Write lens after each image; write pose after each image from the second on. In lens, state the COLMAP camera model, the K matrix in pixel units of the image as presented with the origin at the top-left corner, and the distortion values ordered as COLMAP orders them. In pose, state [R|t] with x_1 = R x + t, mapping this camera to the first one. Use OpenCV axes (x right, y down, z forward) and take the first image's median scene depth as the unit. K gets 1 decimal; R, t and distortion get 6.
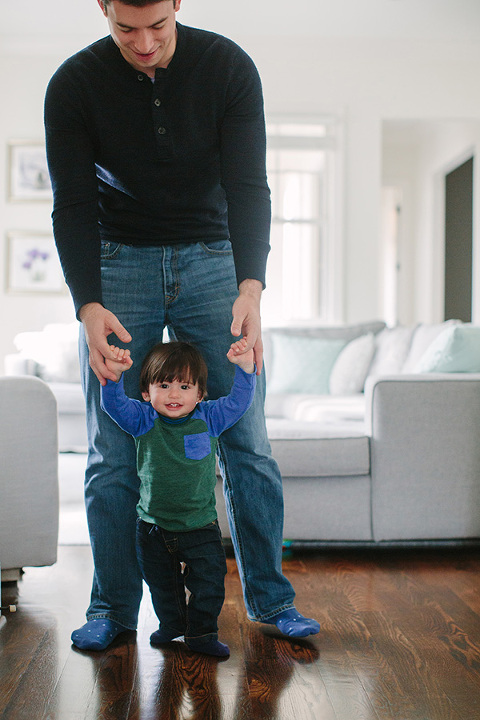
lens RADIAL K [[1297.0, 0, 240.0], [0, 1297.0, 360.0], [0, 0, 1]] dist [0.006471, 0.098741]
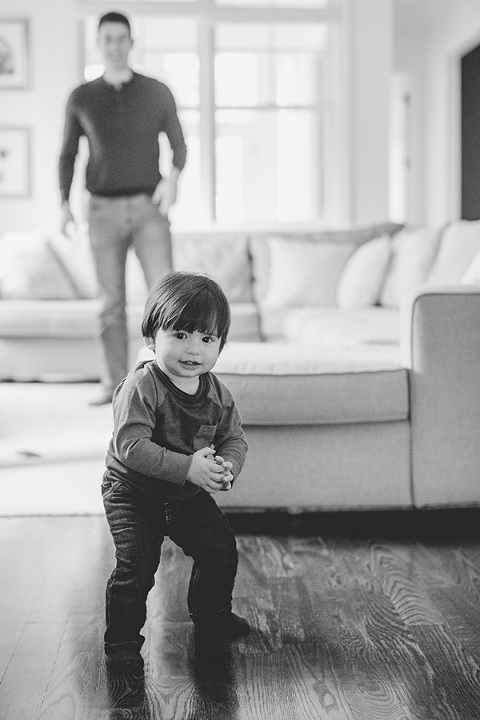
lens RADIAL K [[1297.0, 0, 240.0], [0, 1297.0, 360.0], [0, 0, 1]] dist [0.006471, 0.098741]
pose [[0.999875, -0.014757, 0.005691, -0.001708], [0.014329, 0.997504, 0.069141, 0.000623], [-0.006697, -0.069051, 0.997591, 0.253391]]
